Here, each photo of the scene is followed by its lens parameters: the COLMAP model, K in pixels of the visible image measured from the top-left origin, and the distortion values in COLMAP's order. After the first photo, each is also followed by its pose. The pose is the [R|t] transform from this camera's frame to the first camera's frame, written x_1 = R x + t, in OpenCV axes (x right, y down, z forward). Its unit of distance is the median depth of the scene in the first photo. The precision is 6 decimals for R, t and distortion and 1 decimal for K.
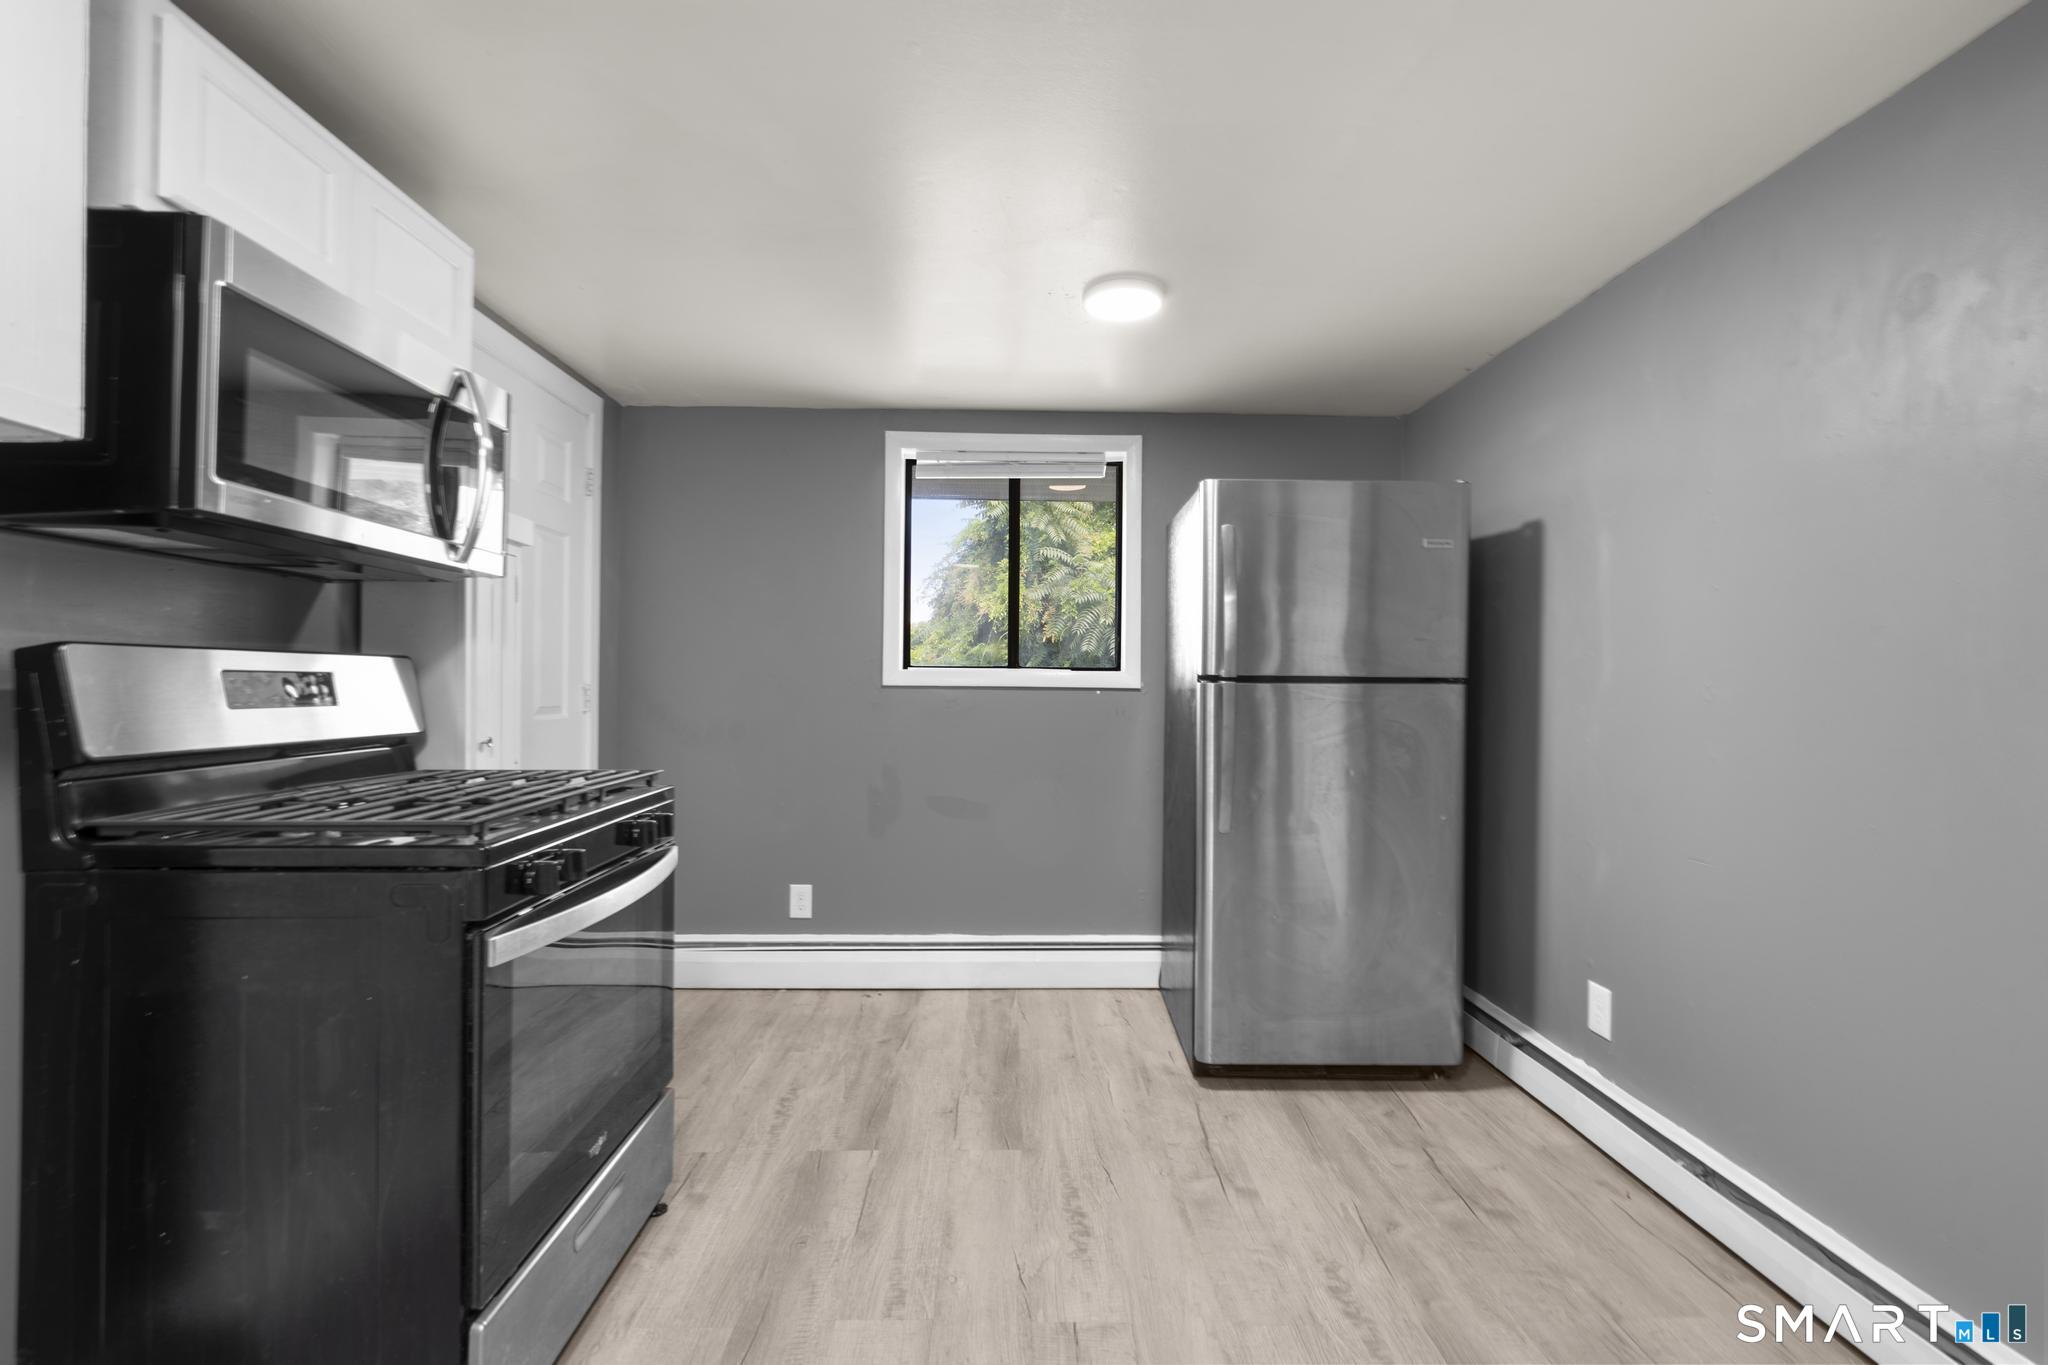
lens RADIAL K [[921.8, 0, 1022.4], [0, 921.8, 677.9], [0, 0, 1]] dist [-0.002924, -0.000015]
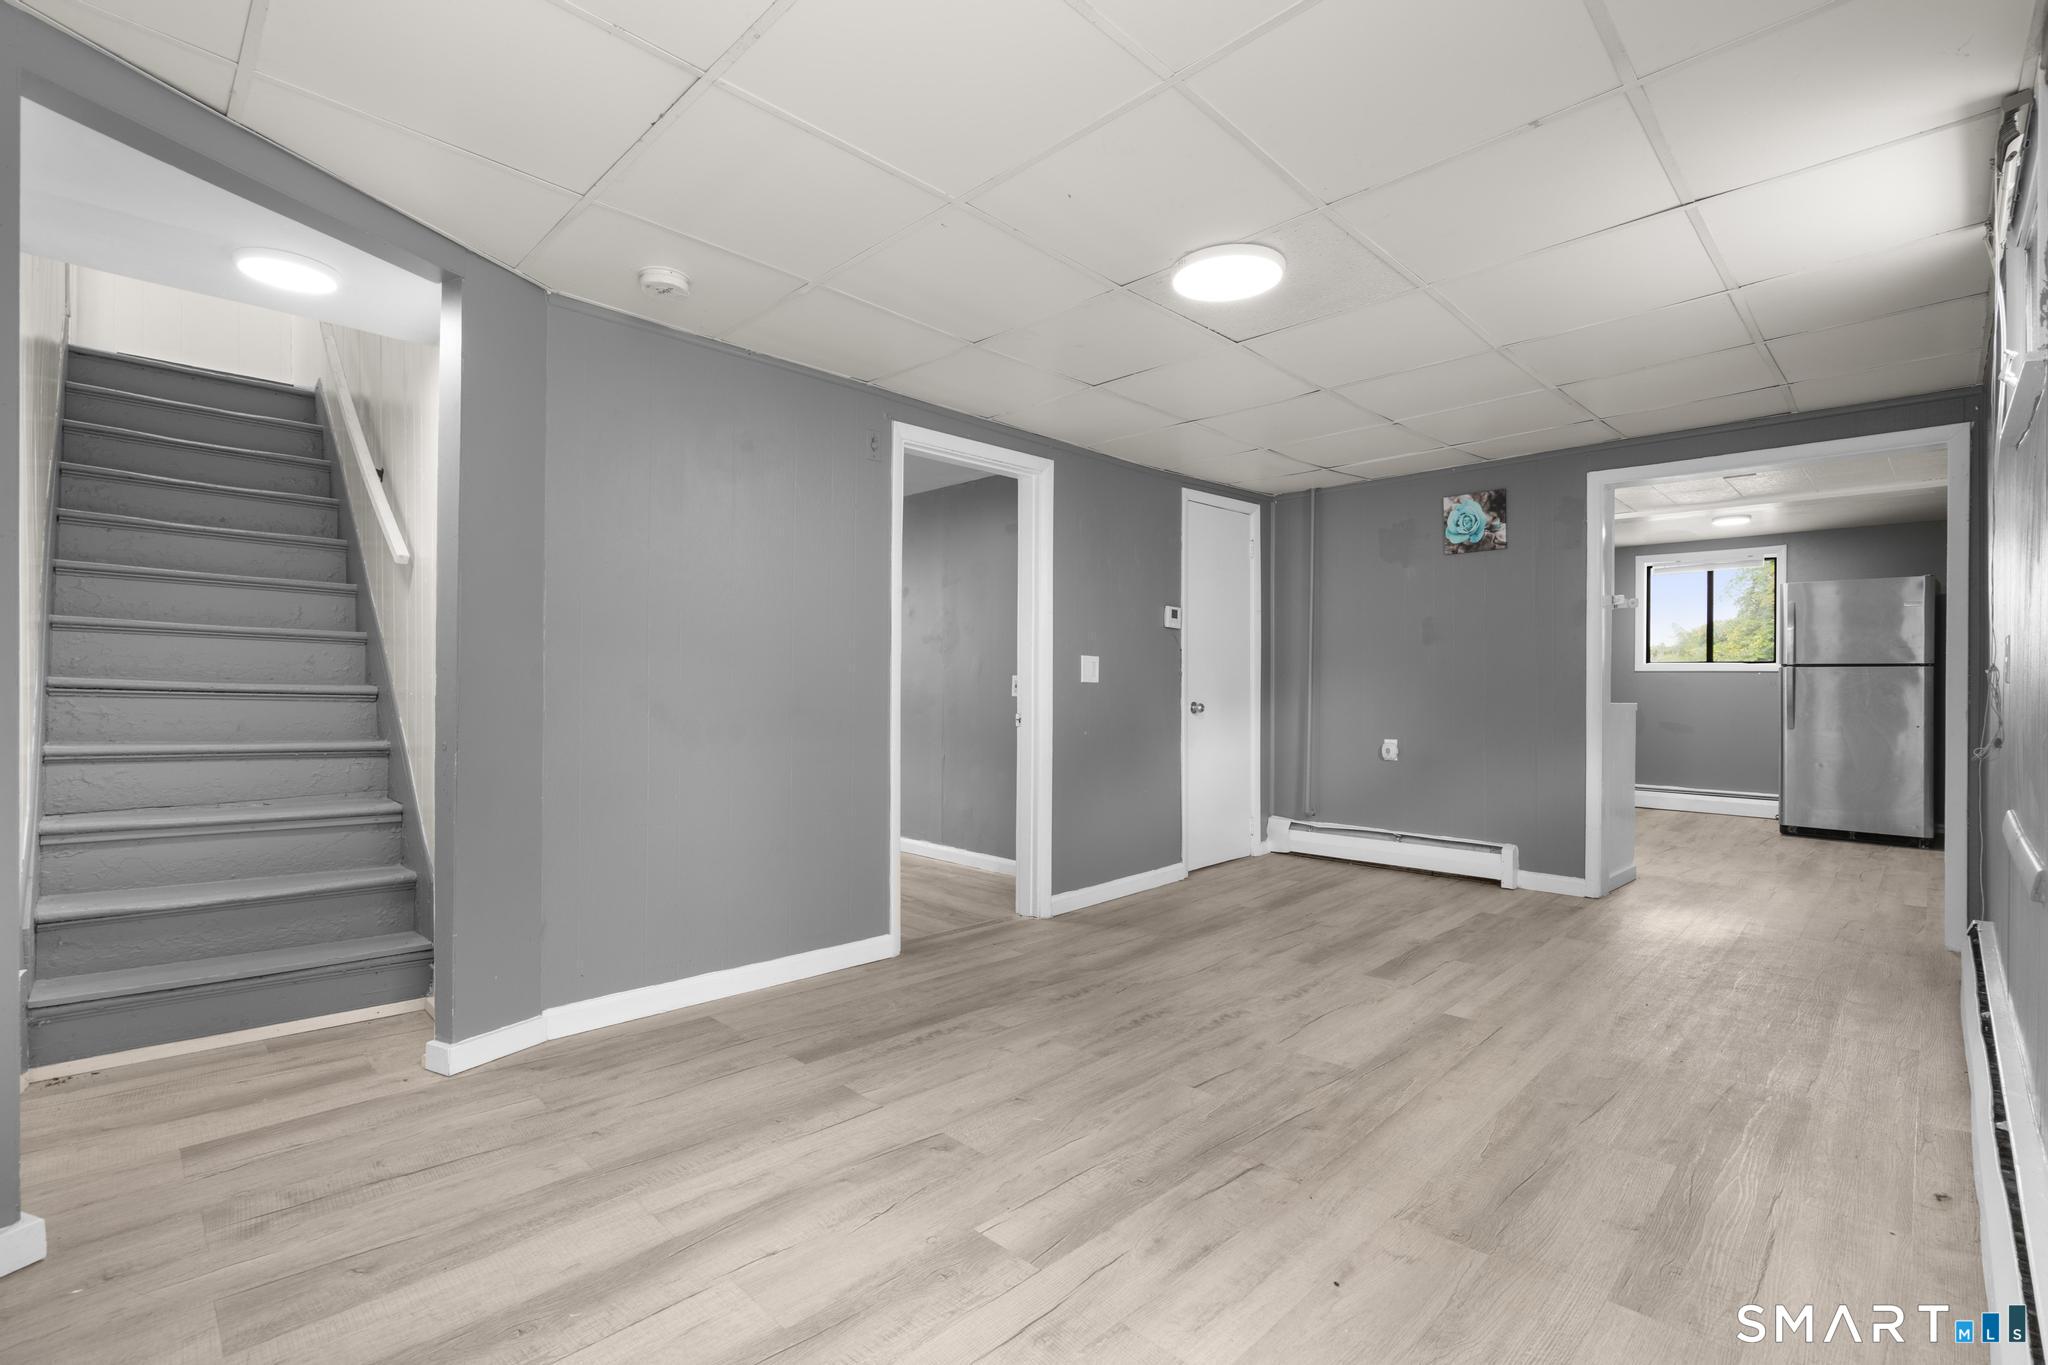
lens RADIAL K [[921.8, 0, 1022.4], [0, 921.8, 677.9], [0, 0, 1]] dist [-0.002924, -0.000015]
pose [[0.693645, -0.005176, -0.720299, 0.423046], [0.007528, 0.999972, 0.000064, 0.013731], [0.720278, -0.005467, 0.693664, -1.607355]]
